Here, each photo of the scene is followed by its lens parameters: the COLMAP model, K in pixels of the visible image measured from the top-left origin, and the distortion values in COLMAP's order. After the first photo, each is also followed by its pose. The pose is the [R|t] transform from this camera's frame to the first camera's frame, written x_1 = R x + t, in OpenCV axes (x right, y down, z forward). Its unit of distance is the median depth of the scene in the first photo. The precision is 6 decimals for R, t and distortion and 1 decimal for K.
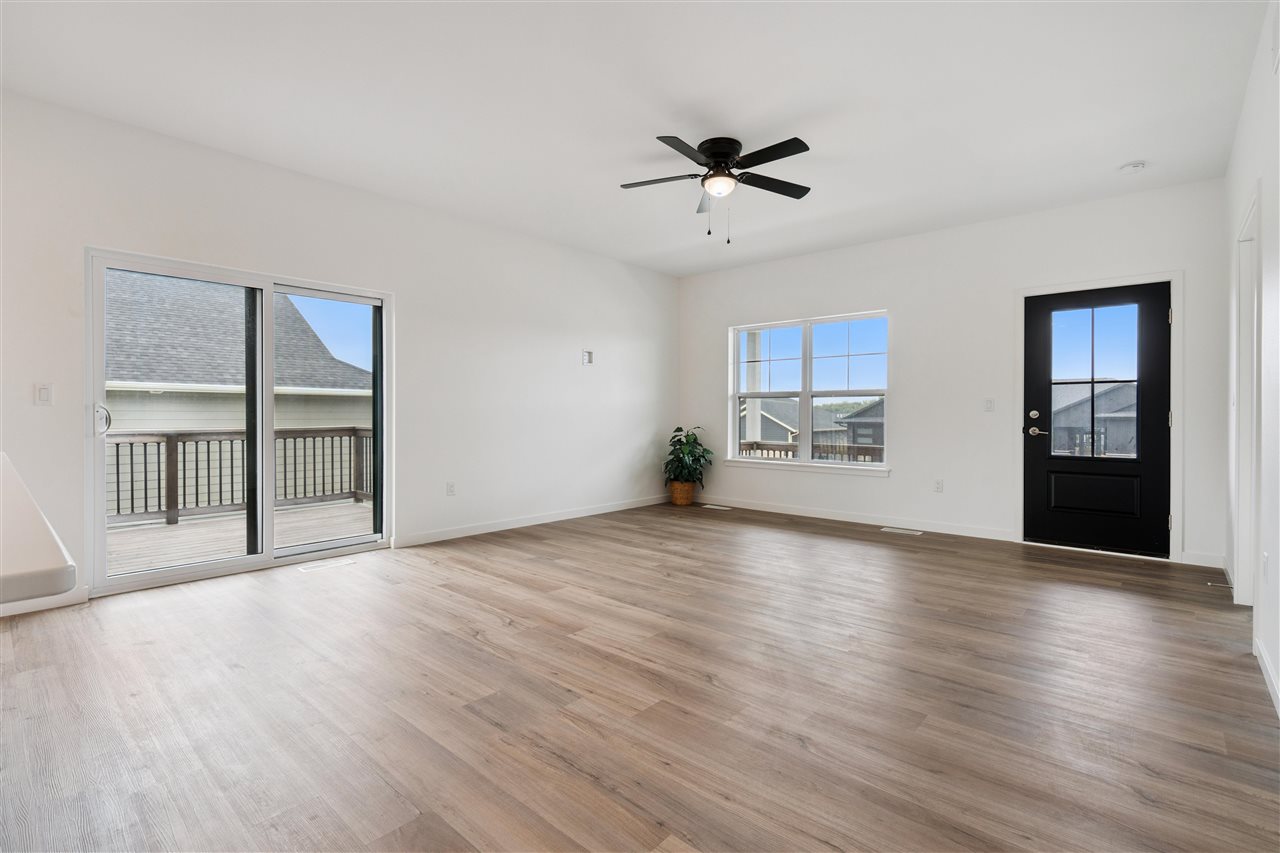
lens RADIAL K [[598.9, 0, 640.1], [0, 598.9, 418.5], [0, 0, 1]] dist [0.001158, 0.000144]
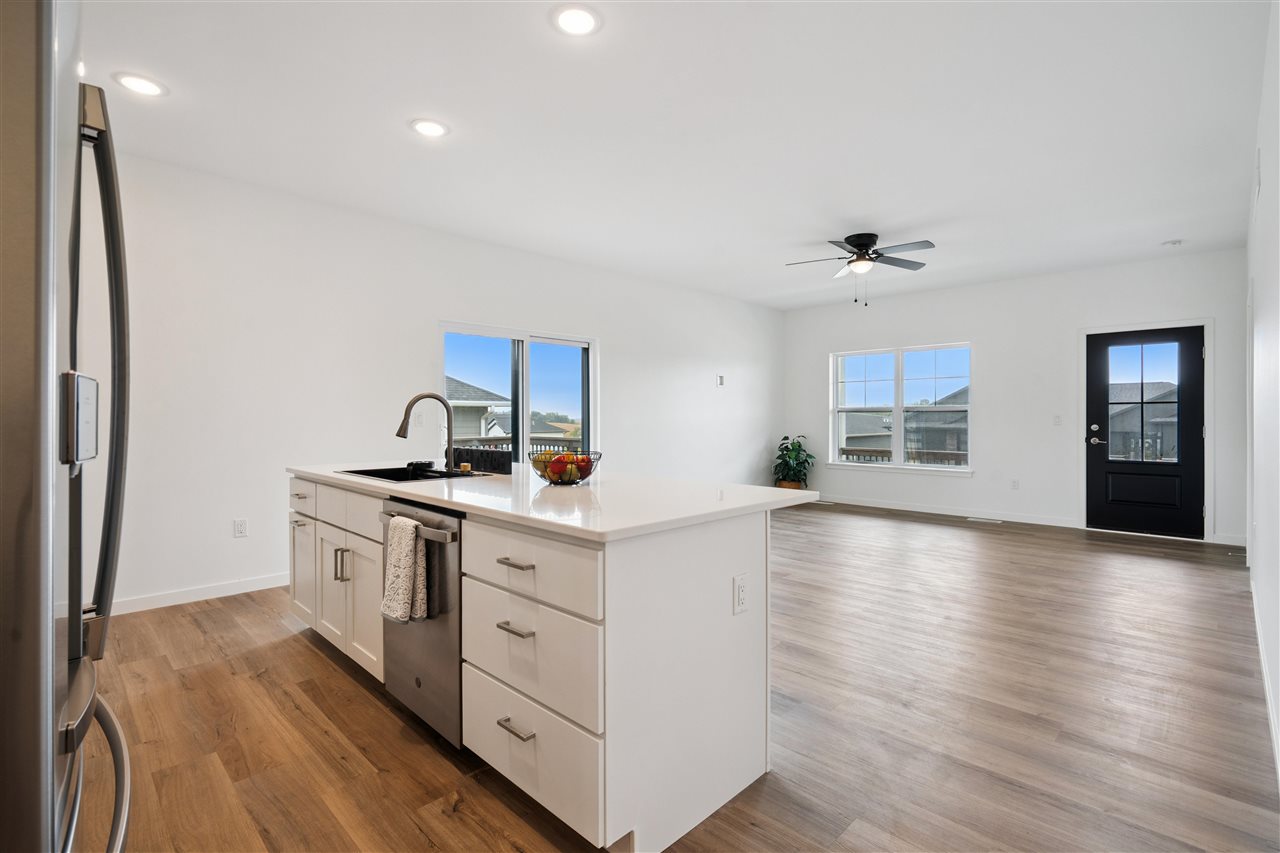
lens RADIAL K [[600.6, 0, 643.5], [0, 600.6, 420.7], [0, 0, 1]] dist [0.000576, -0.000382]
pose [[0.998582, -0.002446, -0.053173, -0.225329], [0.002276, 0.999992, -0.003247, -0.019196], [0.053181, 0.003121, 0.998580, -0.316324]]
